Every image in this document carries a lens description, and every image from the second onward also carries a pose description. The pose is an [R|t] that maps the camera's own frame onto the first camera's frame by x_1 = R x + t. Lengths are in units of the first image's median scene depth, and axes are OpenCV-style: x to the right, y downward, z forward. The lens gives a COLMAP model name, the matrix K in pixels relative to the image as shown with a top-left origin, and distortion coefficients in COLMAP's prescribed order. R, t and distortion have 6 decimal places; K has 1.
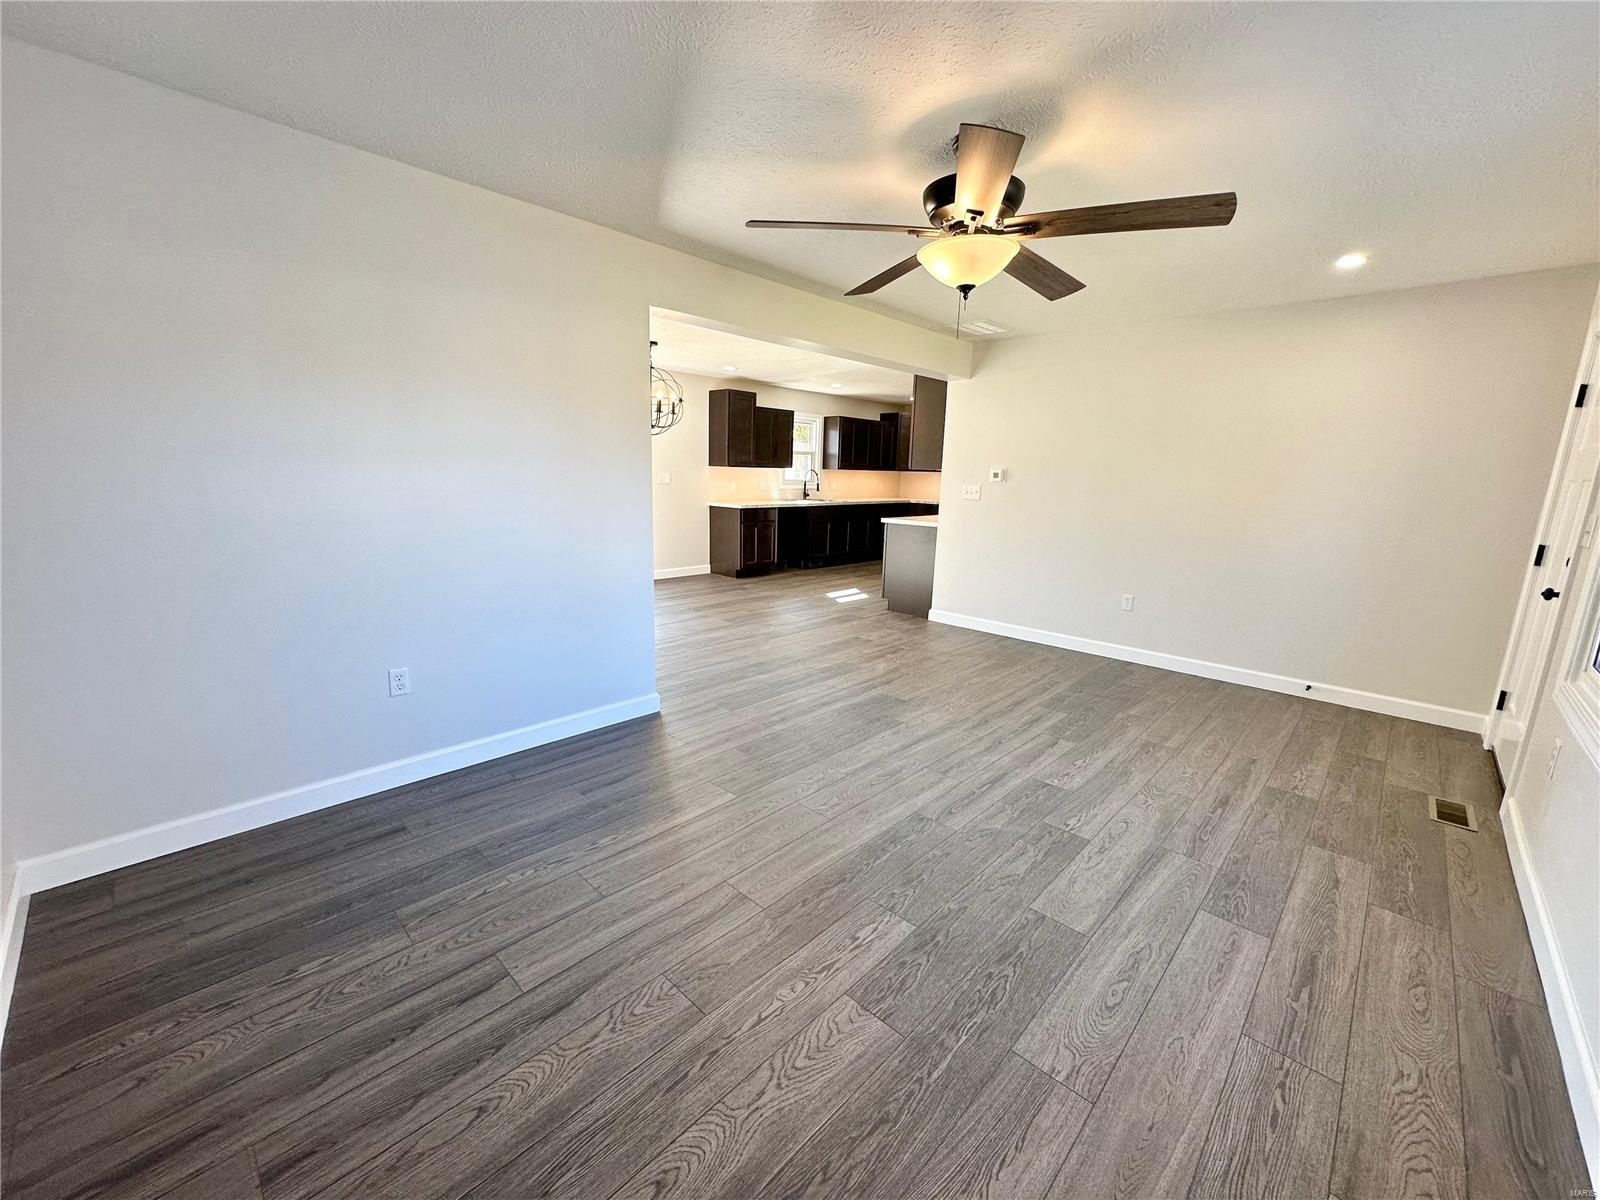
lens RADIAL K [[641.2, 0, 806.0], [0, 641.2, 596.4], [0, 0, 1]] dist [-0.001028, 0.000174]
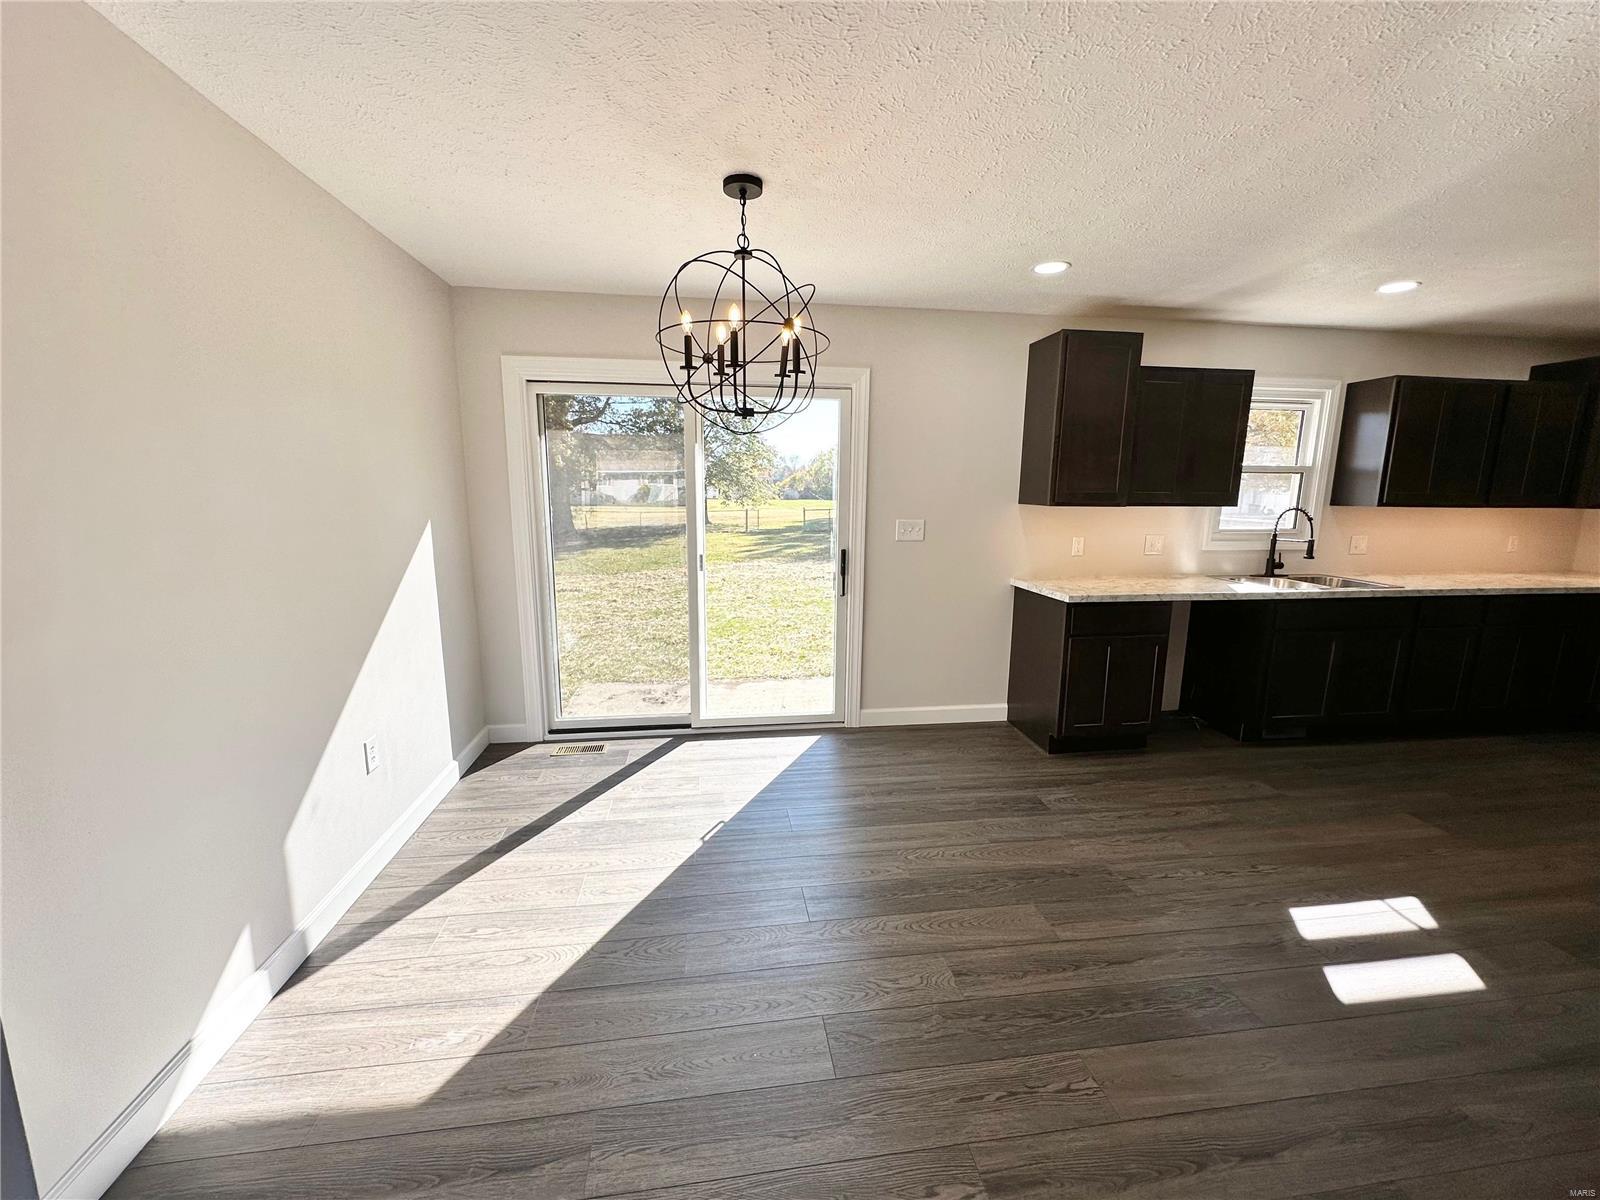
lens RADIAL K [[641.2, 0, 800.0], [0, 641.2, 599.3], [0, 0, 1]] dist [-0.001028, 0.000174]
pose [[0.783175, 0.086524, -0.615752, 0.050378], [-0.109041, 0.994037, 0.000991, -0.284258], [0.612166, 0.066366, 0.787939, 1.299080]]
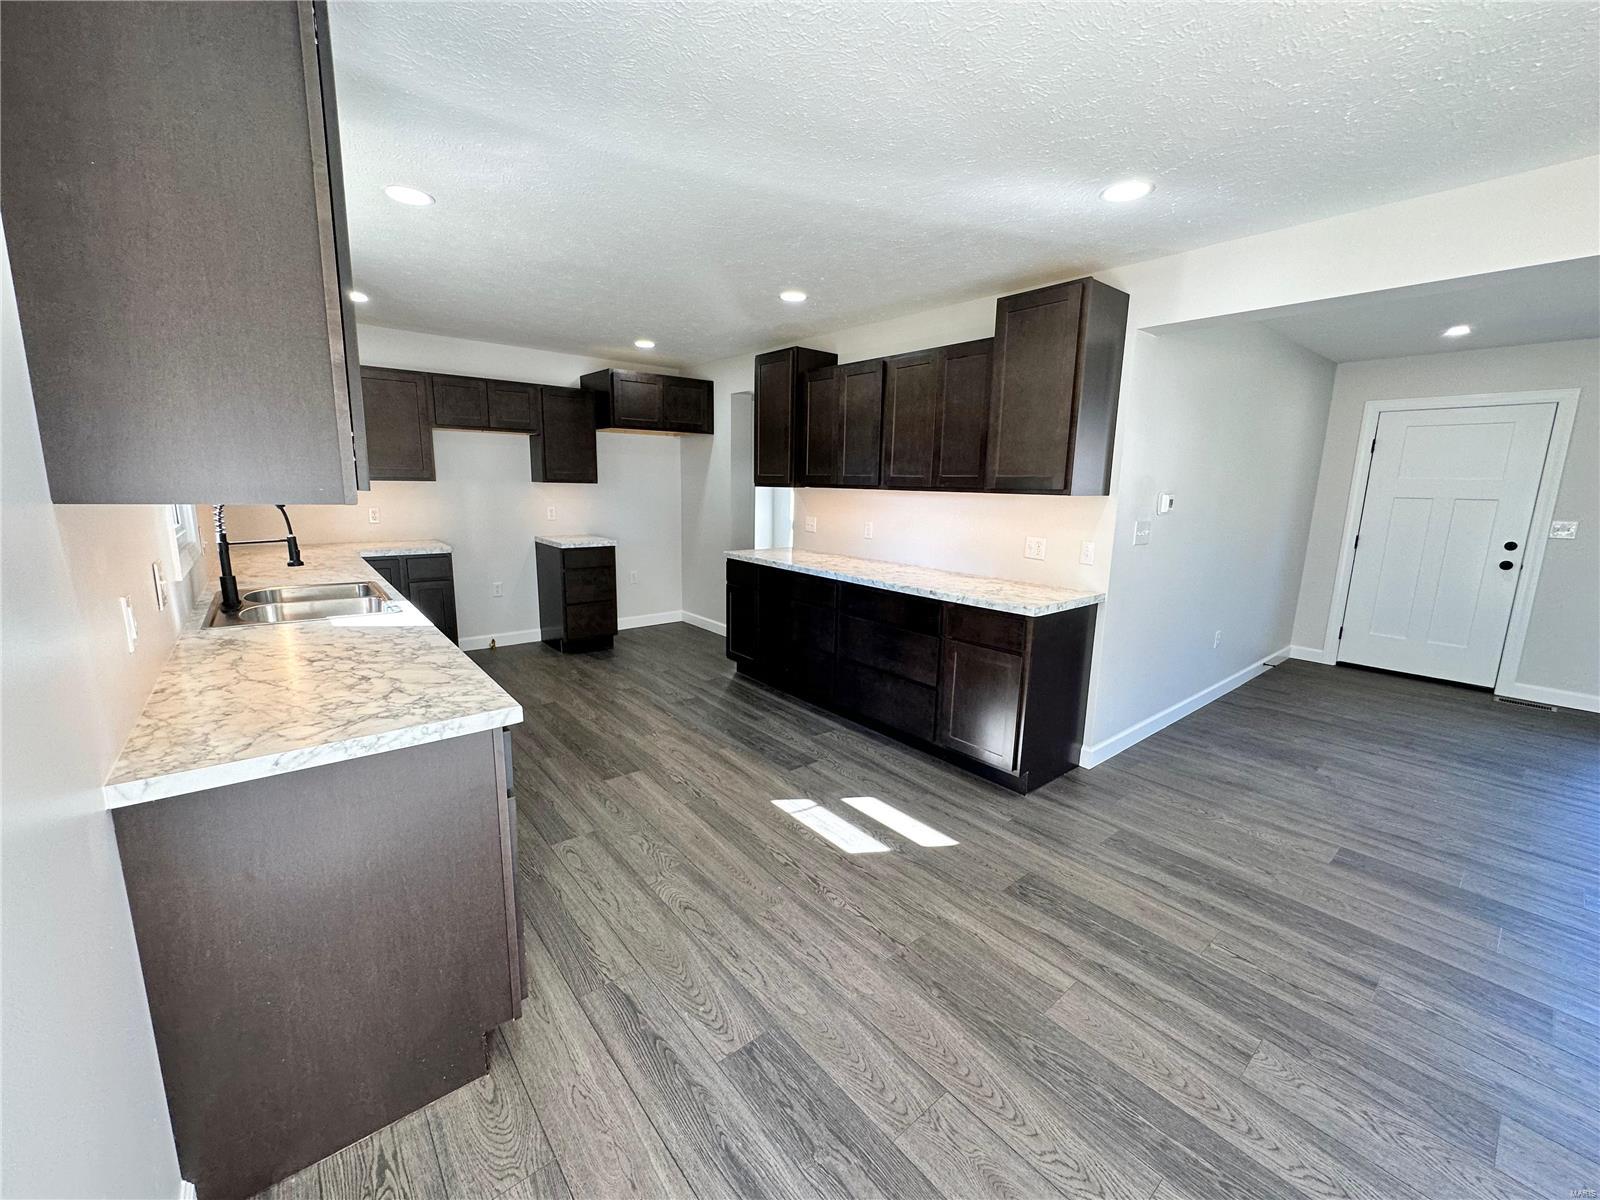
lens RADIAL K [[641.2, 0, 804.7], [0, 641.2, 596.1], [0, 0, 1]] dist [-0.001028, 0.000174]
pose [[0.119739, -0.198480, 0.972763, -0.624089], [0.177109, 0.968366, 0.175783, -0.449596], [-0.976880, 0.151237, 0.151104, 2.080340]]
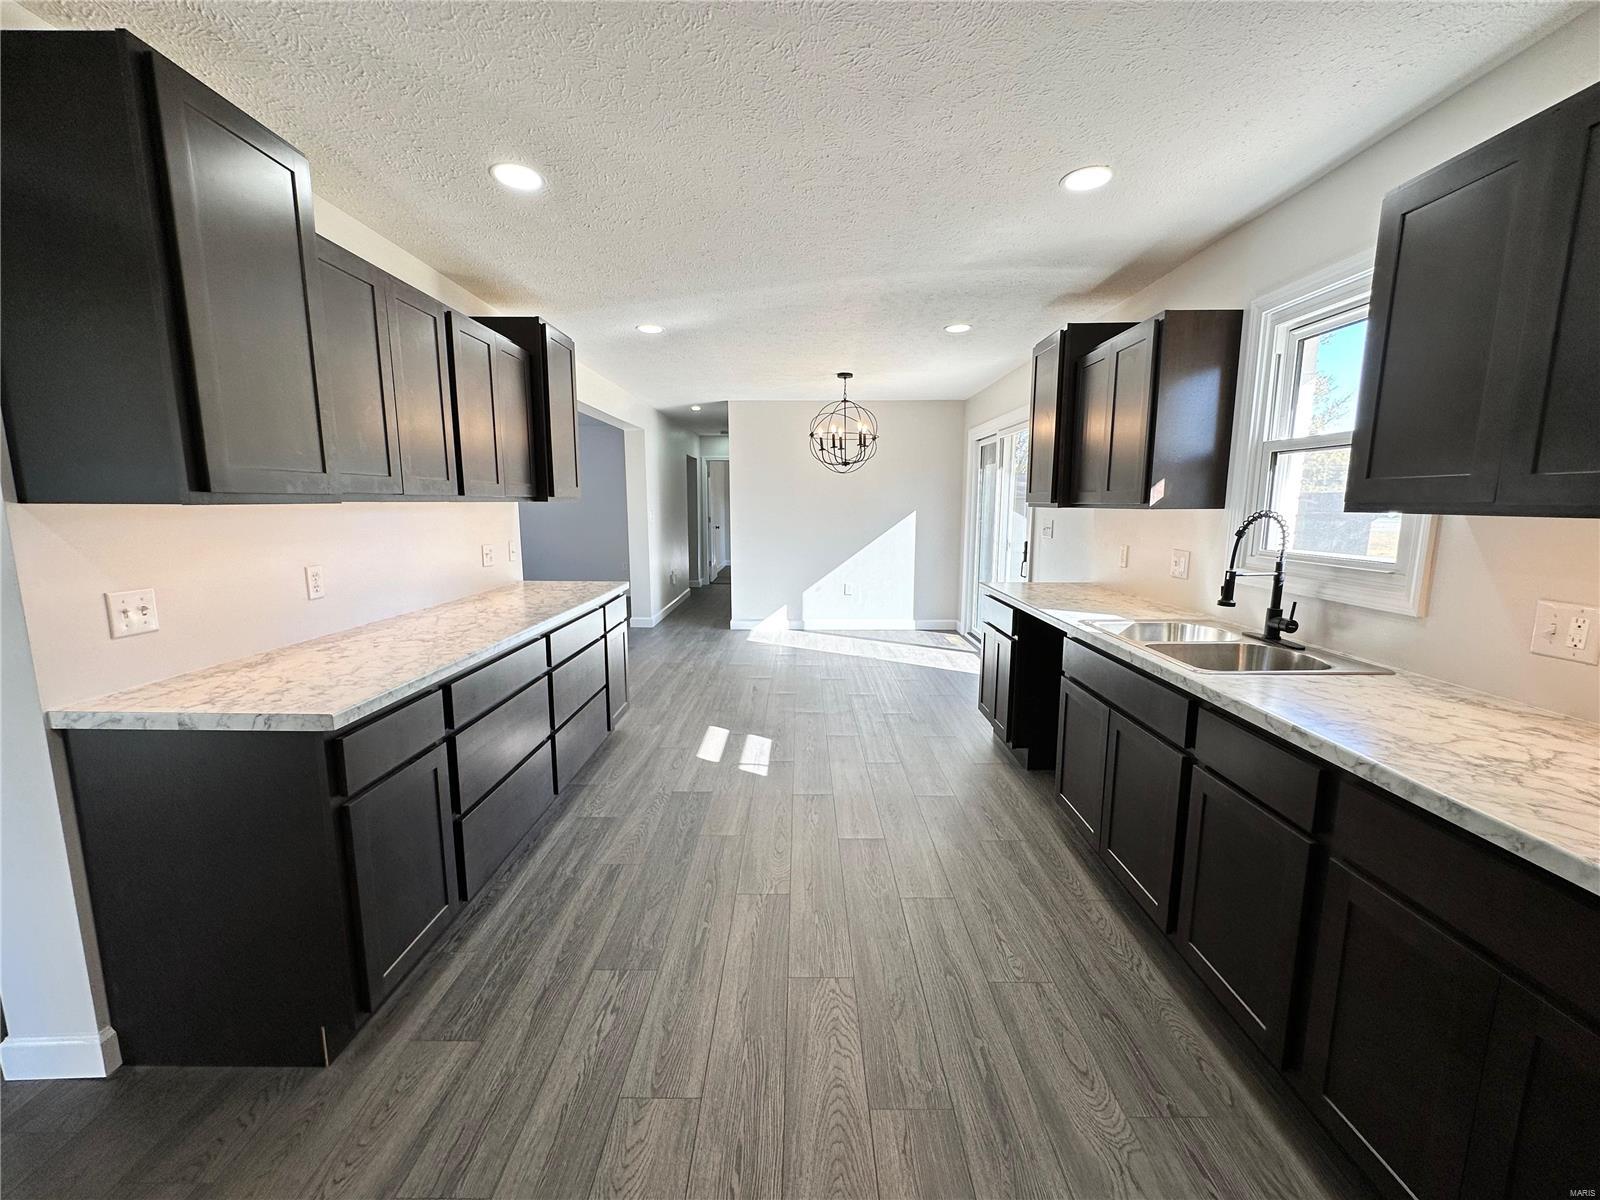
lens RADIAL K [[641.2, 0, 793.1], [0, 641.2, 587.0], [0, 0, 1]] dist [-0.001028, 0.000174]
pose [[-0.737159, 0.061446, -0.672919, 0.798516], [-0.153448, 0.954617, 0.255265, -0.572009], [0.658065, 0.291429, -0.694276, 2.937460]]
